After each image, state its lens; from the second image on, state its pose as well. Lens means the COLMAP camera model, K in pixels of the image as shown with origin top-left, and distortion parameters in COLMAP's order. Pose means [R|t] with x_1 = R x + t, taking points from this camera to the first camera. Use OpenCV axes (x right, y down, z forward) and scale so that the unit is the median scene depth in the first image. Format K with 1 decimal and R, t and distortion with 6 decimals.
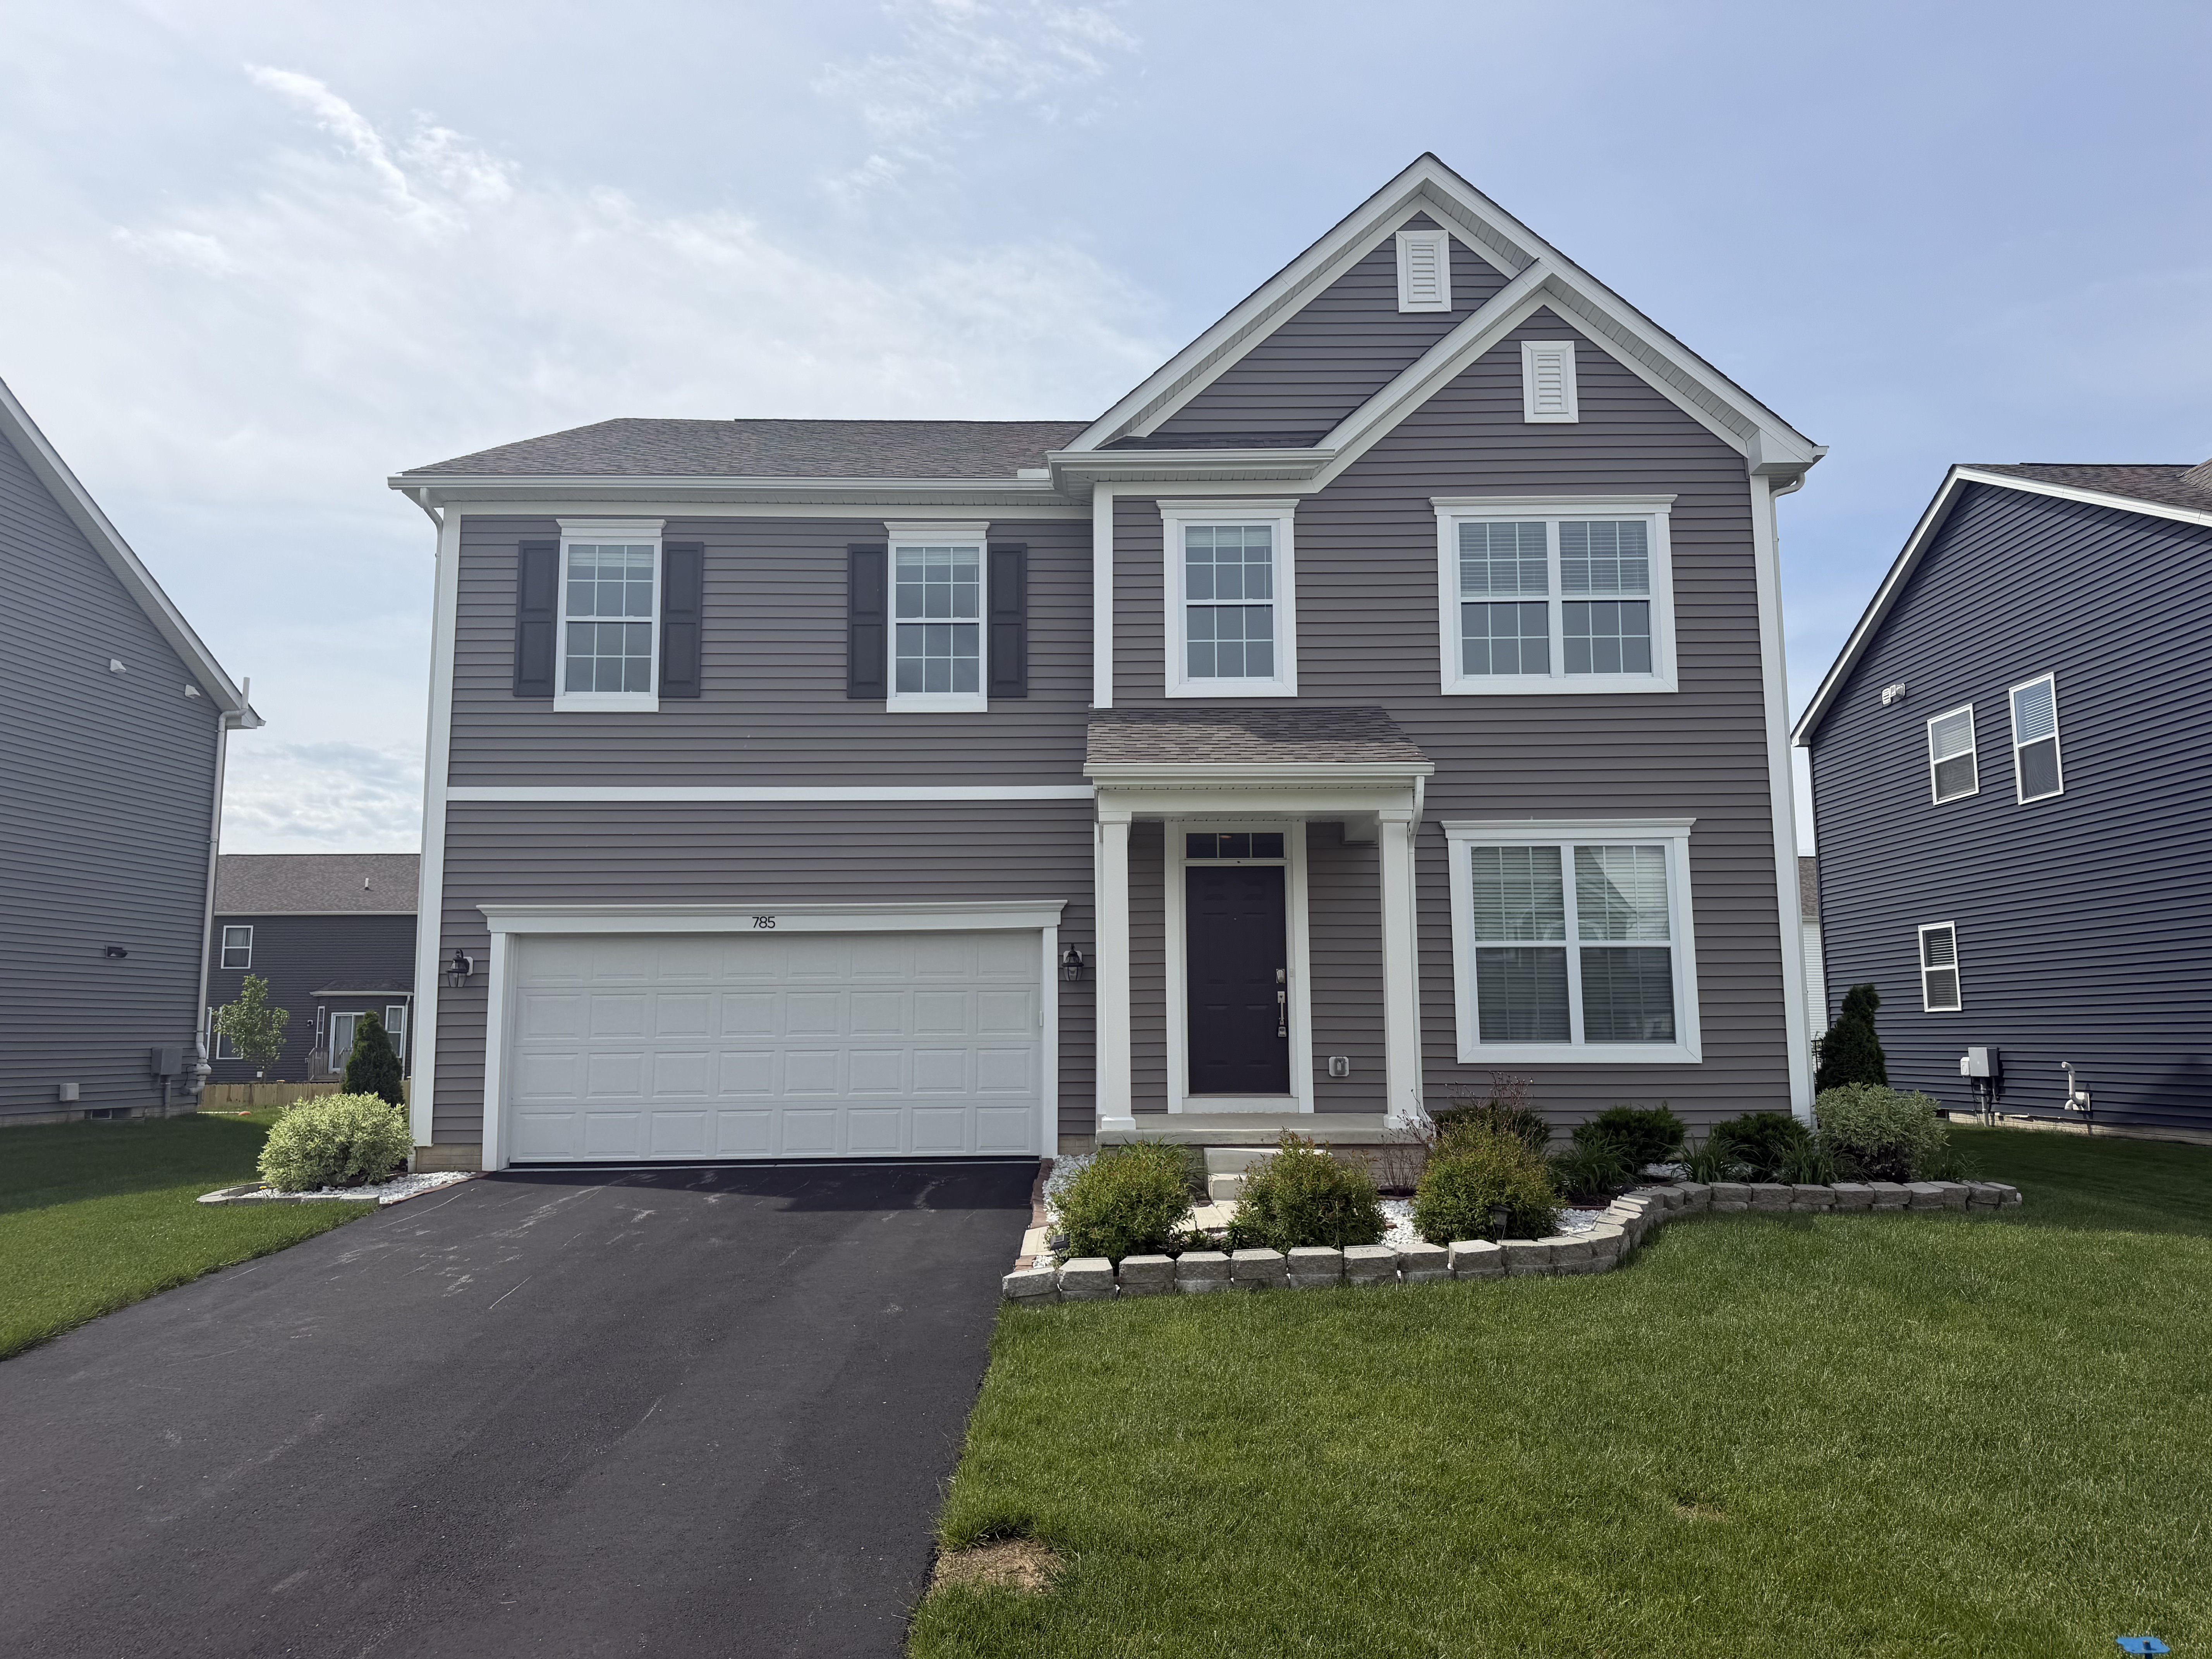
lens RADIAL K [[1531.5, 0, 1110.9], [0, 1531.5, 838.0], [0, 0, 1]] dist [0.189440, -0.394690]
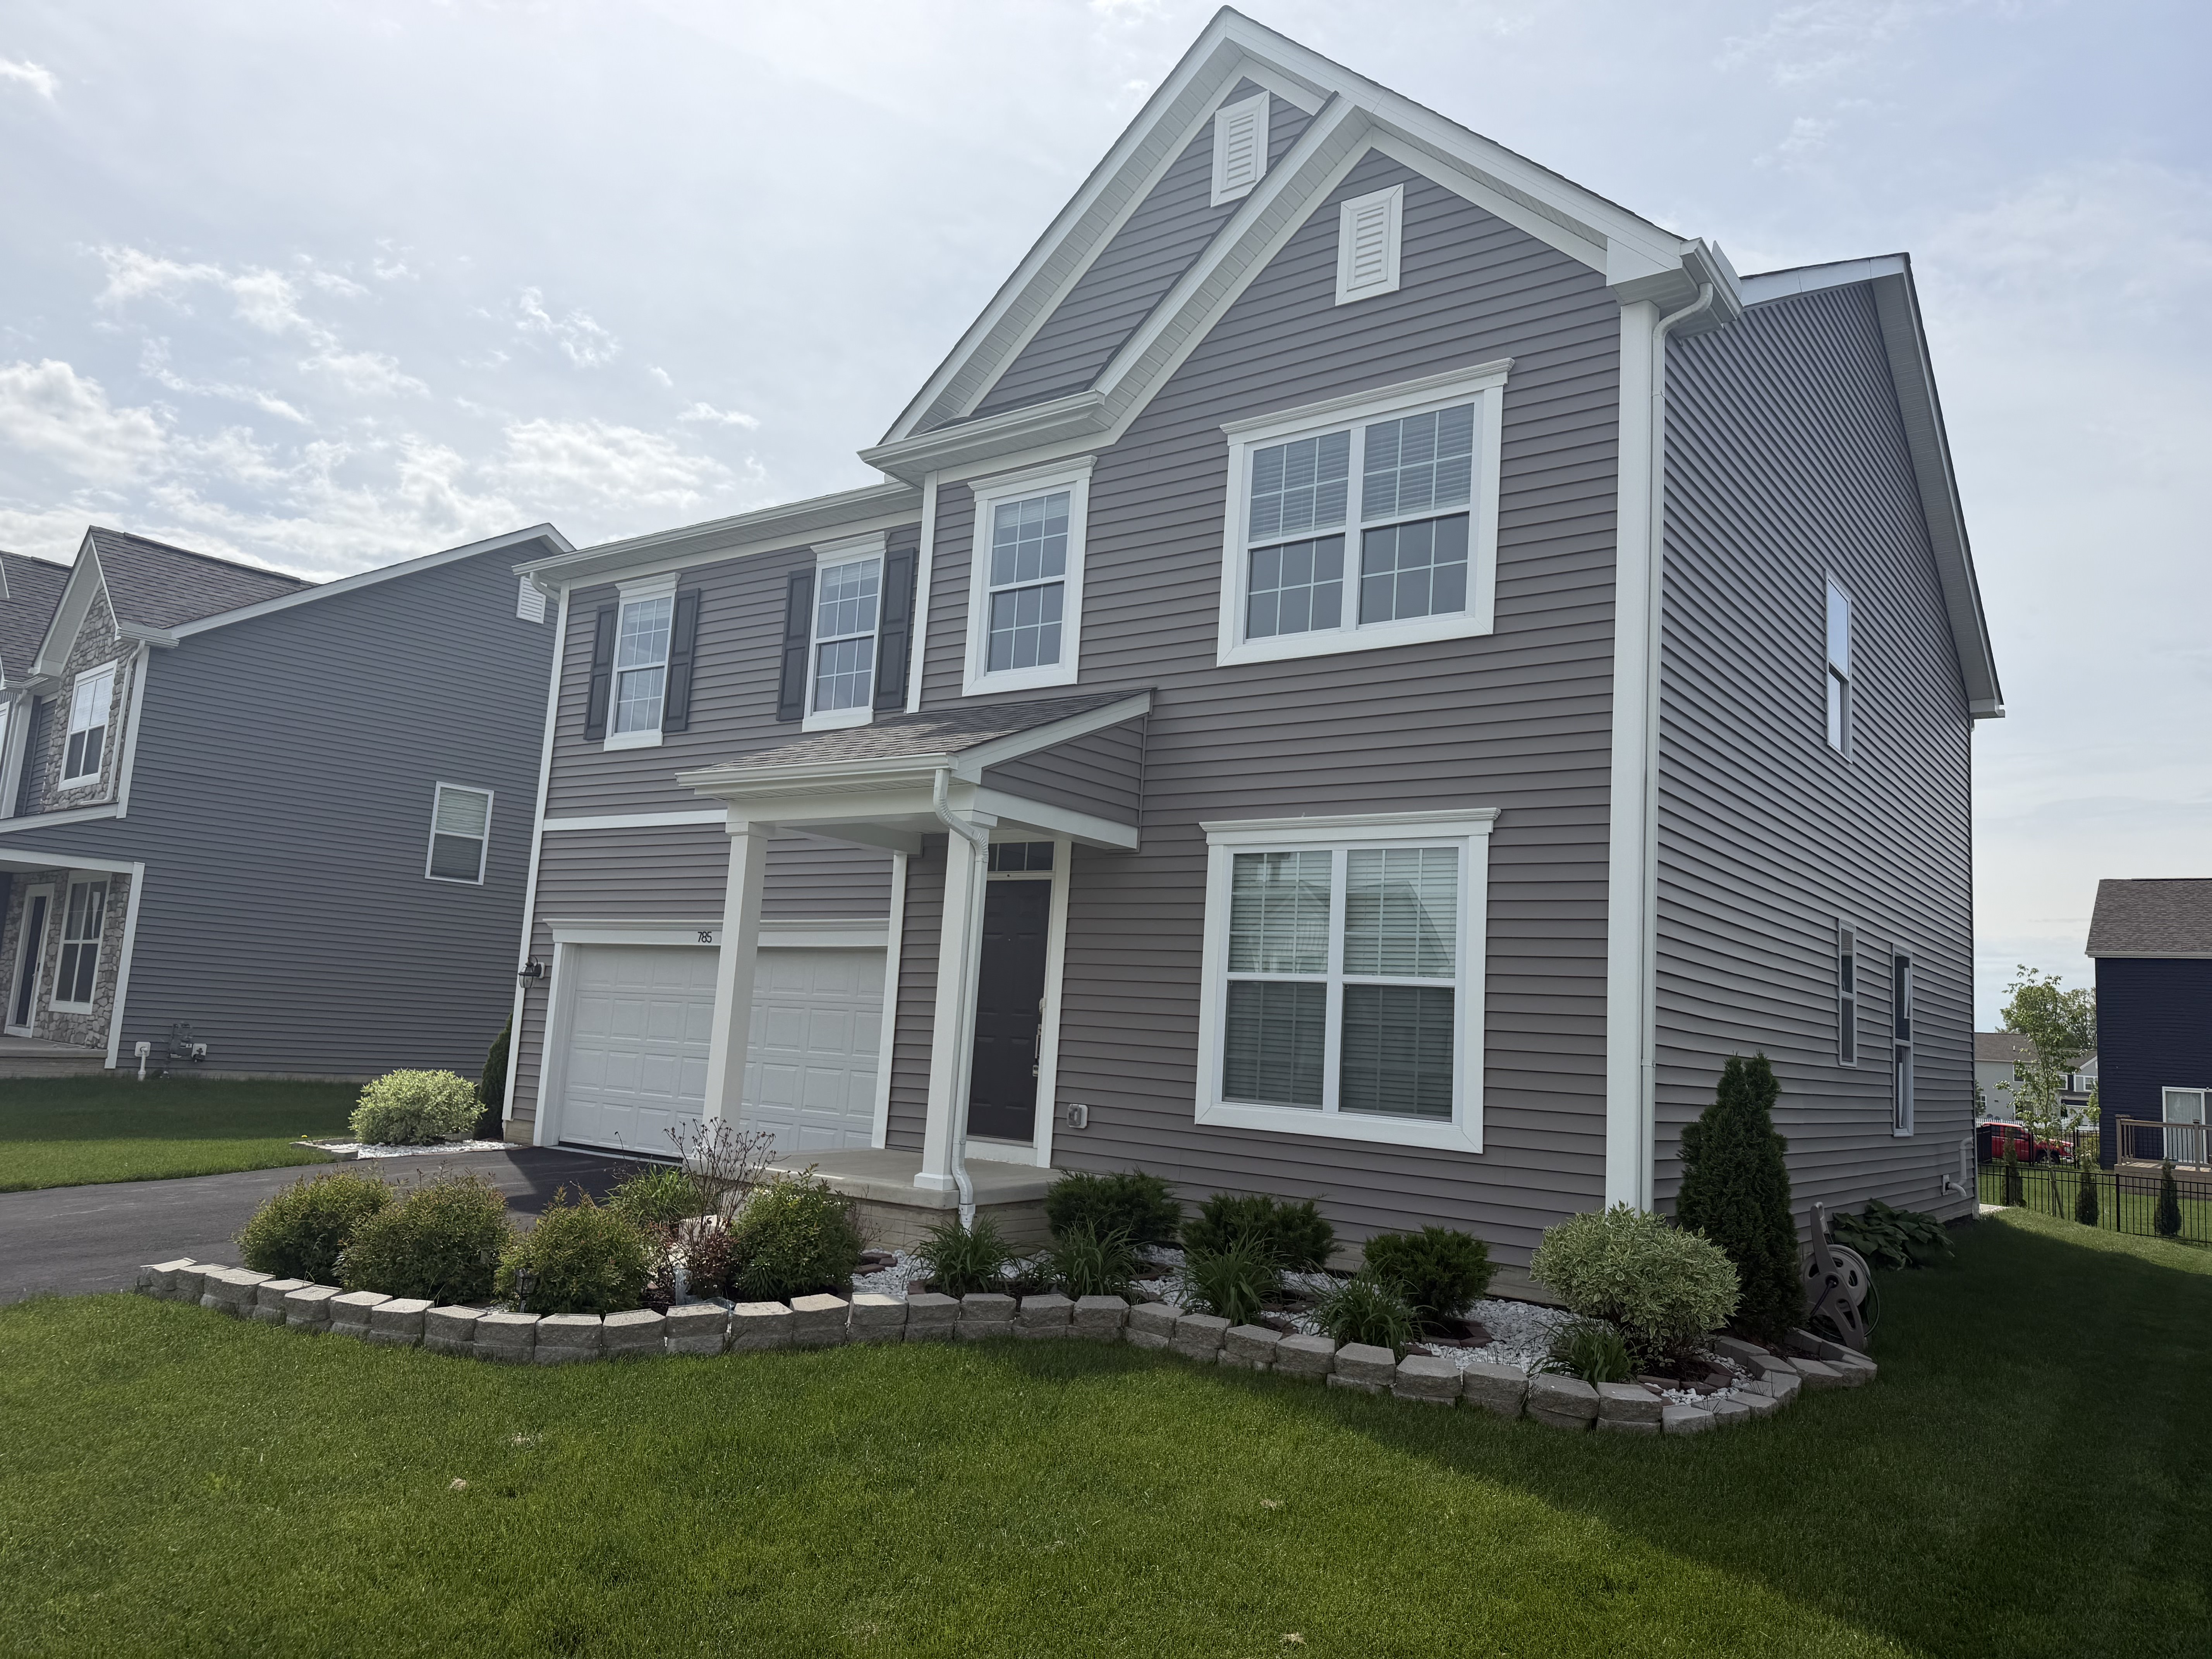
lens RADIAL K [[1531.5, 0, 1110.9], [0, 1531.5, 838.0], [0, 0, 1]] dist [0.189440, -0.394690]
pose [[0.792670, -0.024421, -0.609162, 0.648008], [0.013432, 0.999654, -0.022597, 0.014071], [0.609503, 0.009729, 0.792724, 0.322915]]
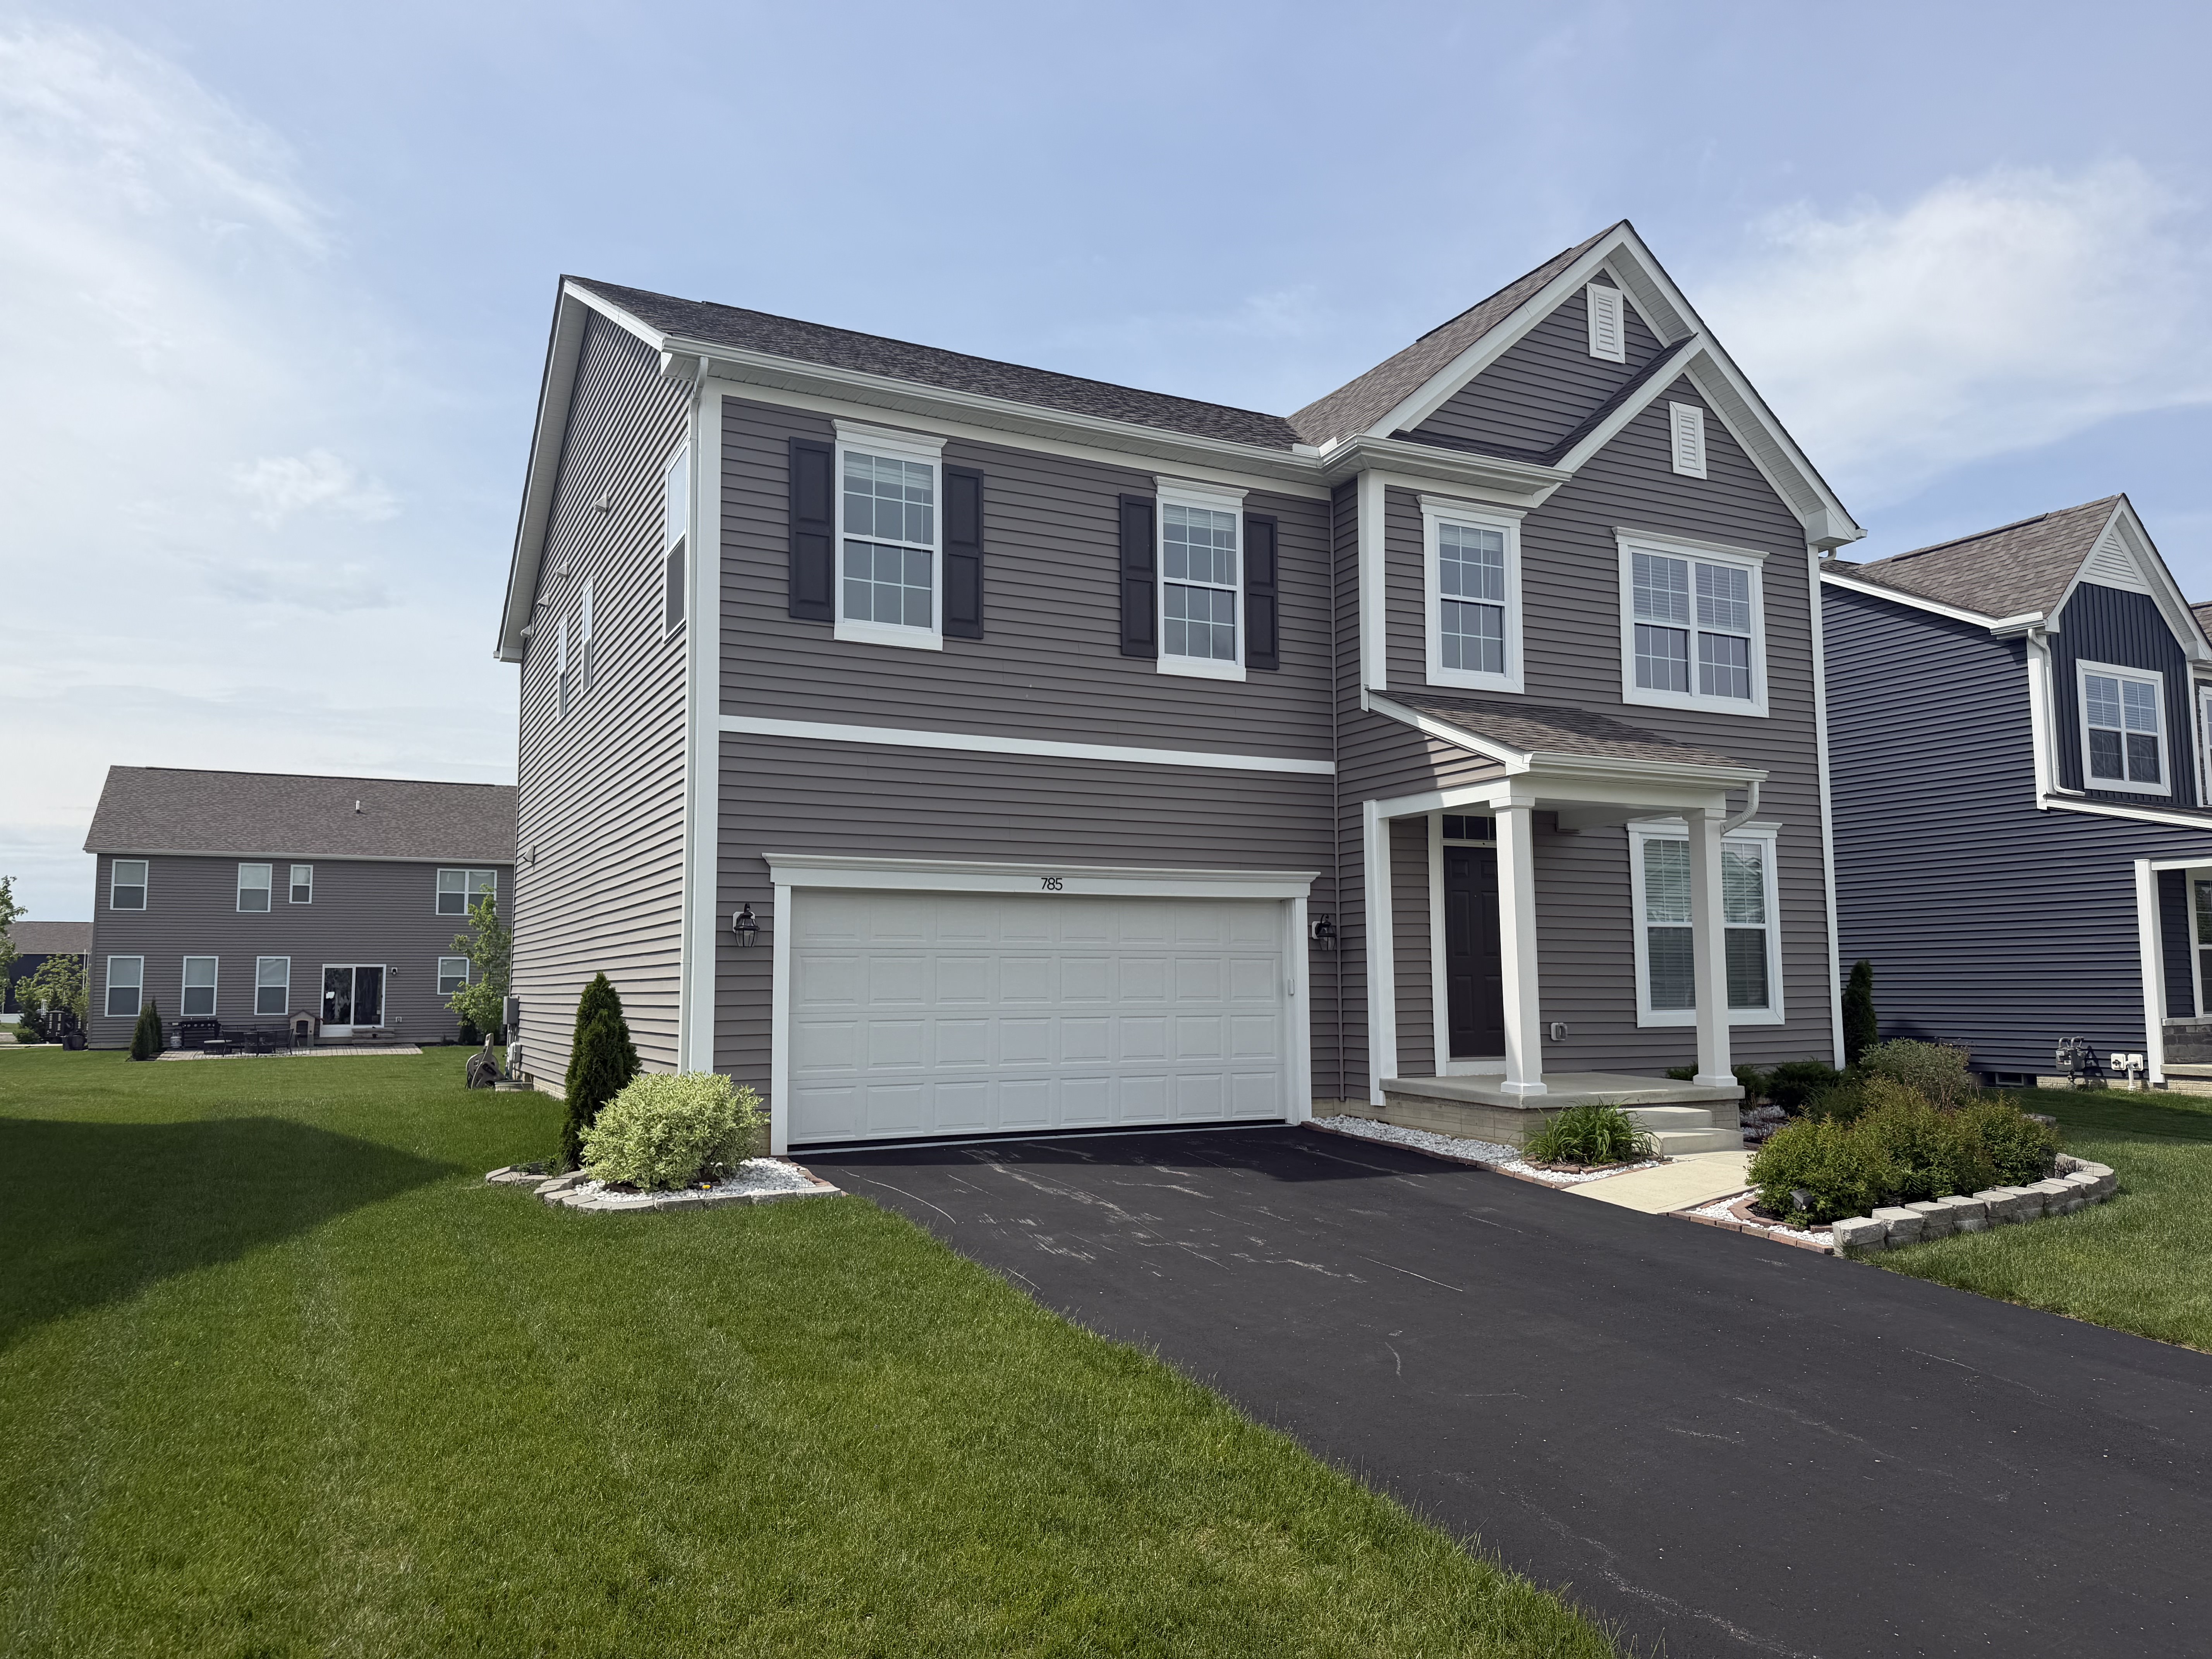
lens RADIAL K [[1531.5, 0, 1110.9], [0, 1531.5, 838.0], [0, 0, 1]] dist [0.189440, -0.394690]
pose [[0.894948, 0.044940, 0.443901, -0.613258], [-0.057669, 0.998220, 0.015208, 0.009947], [-0.442427, -0.039210, 0.895947, 0.138514]]
